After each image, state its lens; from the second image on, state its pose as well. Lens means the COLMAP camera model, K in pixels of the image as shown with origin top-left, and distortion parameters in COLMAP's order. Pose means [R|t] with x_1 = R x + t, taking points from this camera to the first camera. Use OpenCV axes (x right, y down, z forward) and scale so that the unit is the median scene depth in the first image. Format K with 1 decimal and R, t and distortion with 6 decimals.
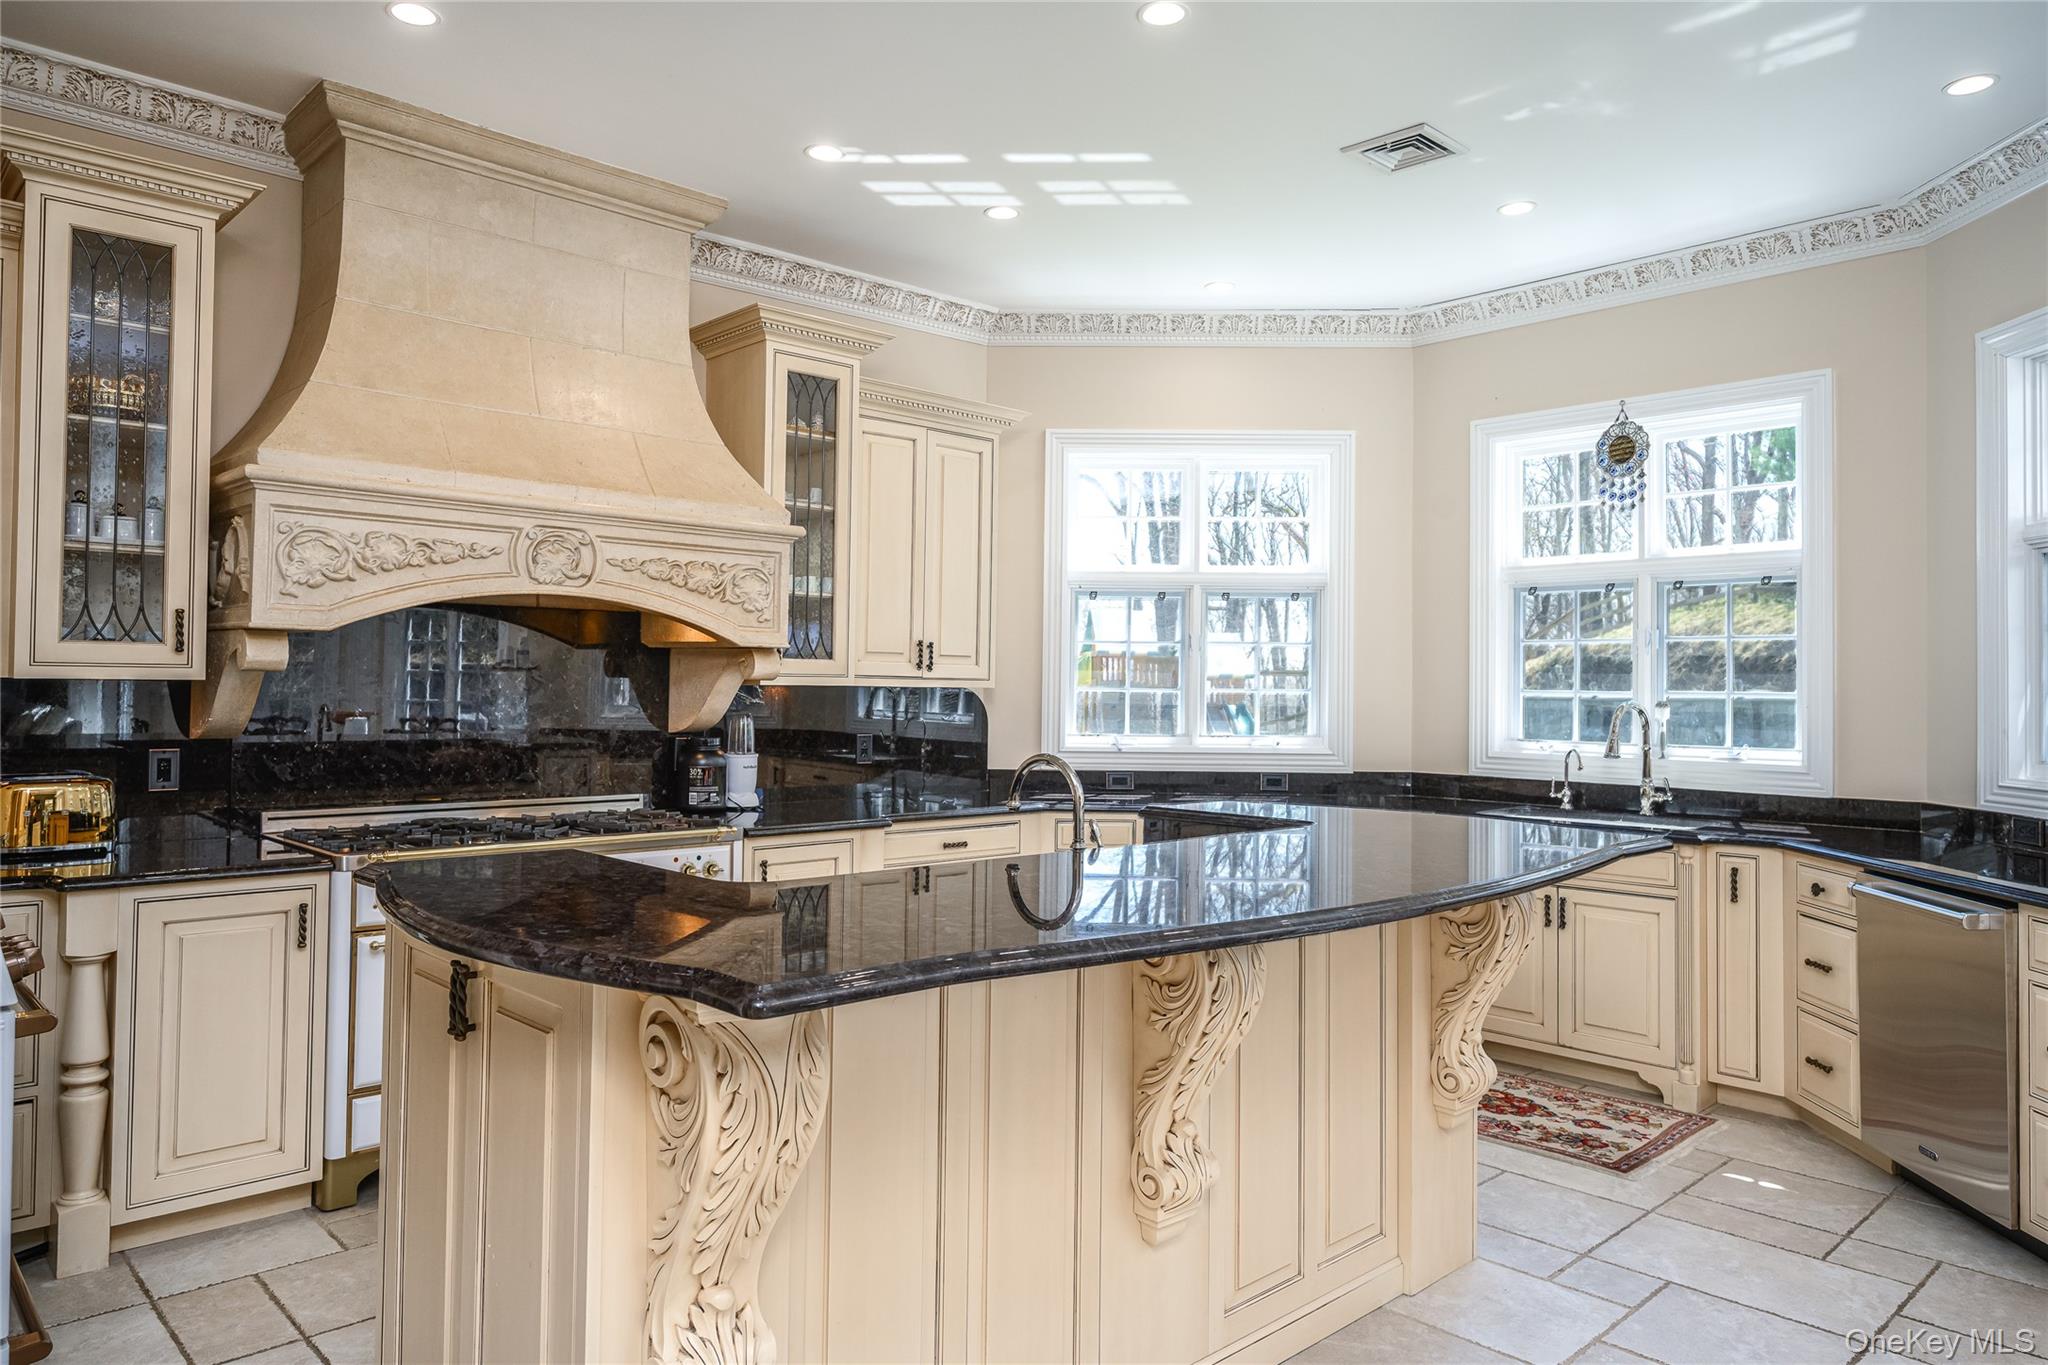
lens RADIAL K [[1351.1, 0, 1095.4], [0, 1351.1, 673.3], [0, 0, 1]] dist [-0.002116, -0.002432]
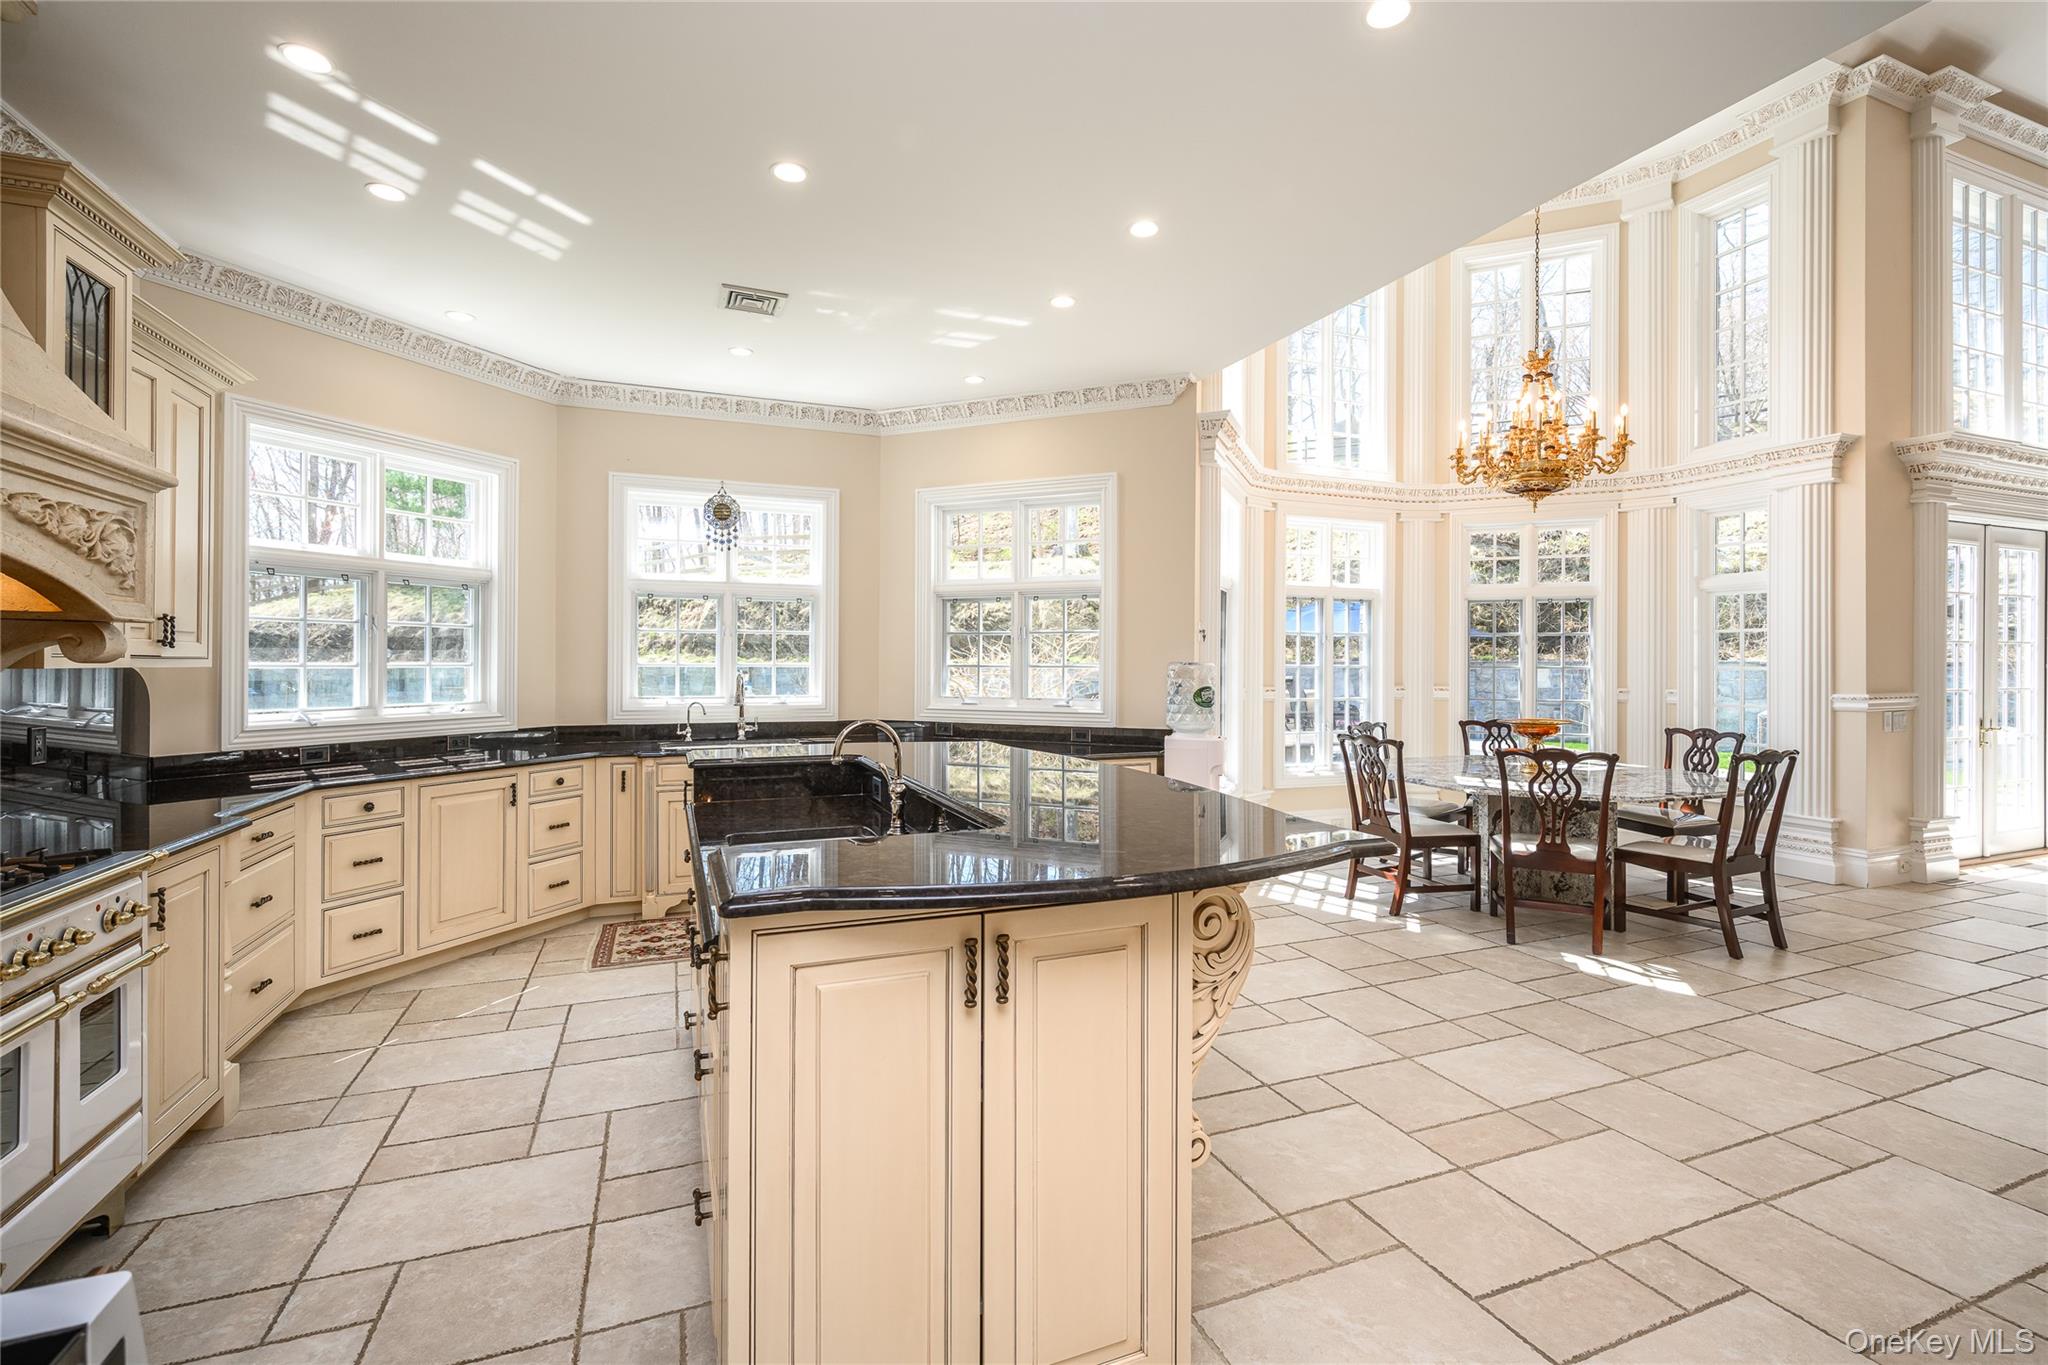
lens RADIAL K [[858.7, 0, 1016.6], [0, 858.7, 661.5], [0, 0, 1]] dist [0.001160, -0.000227]
pose [[0.413129, -0.005825, 0.910654, -0.404101], [-0.015319, 0.999794, 0.013345, -0.008982], [-0.910544, -0.019464, 0.412954, 0.273270]]
